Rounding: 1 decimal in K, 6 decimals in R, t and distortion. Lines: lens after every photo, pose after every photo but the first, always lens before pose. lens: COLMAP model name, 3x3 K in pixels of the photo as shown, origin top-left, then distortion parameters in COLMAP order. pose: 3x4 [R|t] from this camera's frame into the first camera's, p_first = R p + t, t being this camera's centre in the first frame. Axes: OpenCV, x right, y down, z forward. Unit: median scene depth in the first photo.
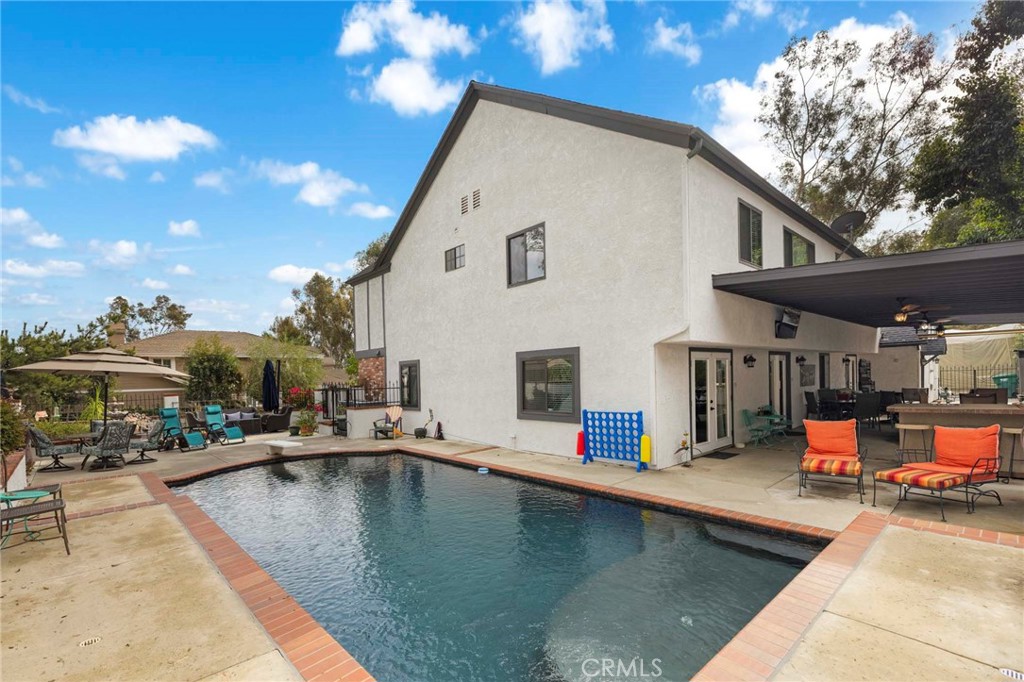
lens RADIAL K [[441.9, 0, 510.7], [0, 441.9, 382.1], [0, 0, 1]] dist [0.003913, -0.001008]
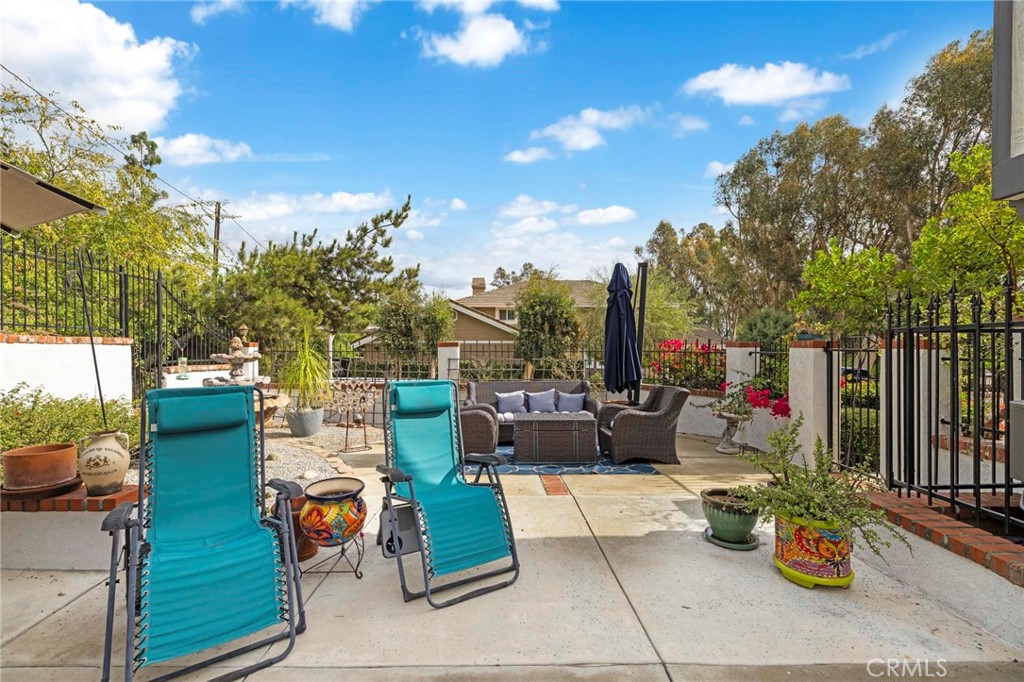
lens RADIAL K [[441.9, 0, 507.8], [0, 441.9, 342.5], [0, 0, 1]] dist [0.003913, -0.001008]
pose [[0.745873, 0.022183, -0.665719, -0.365745], [-0.027308, 0.999623, 0.002714, 0.022597], [0.665528, 0.016155, 0.746198, 0.654521]]
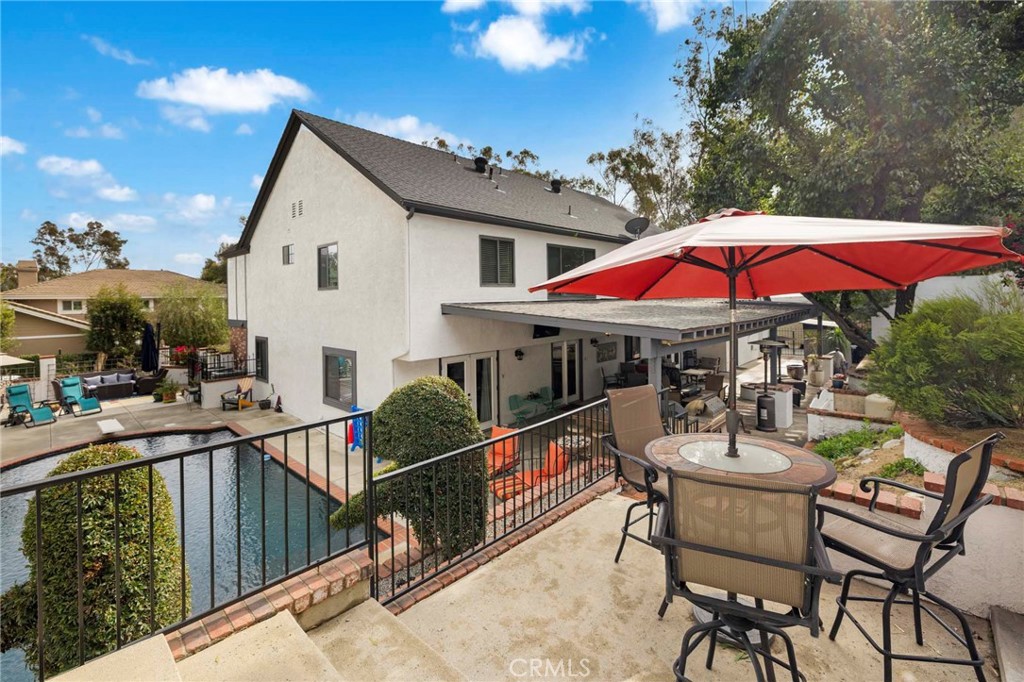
lens RADIAL K [[441.9, 0, 508.4], [0, 441.9, 298.0], [0, 0, 1]] dist [0.003913, -0.001008]
pose [[0.997657, 0.009561, 0.067739, 0.242508], [-0.008573, 0.999853, -0.014872, -0.104366], [-0.067872, 0.014256, 0.997592, -0.116061]]
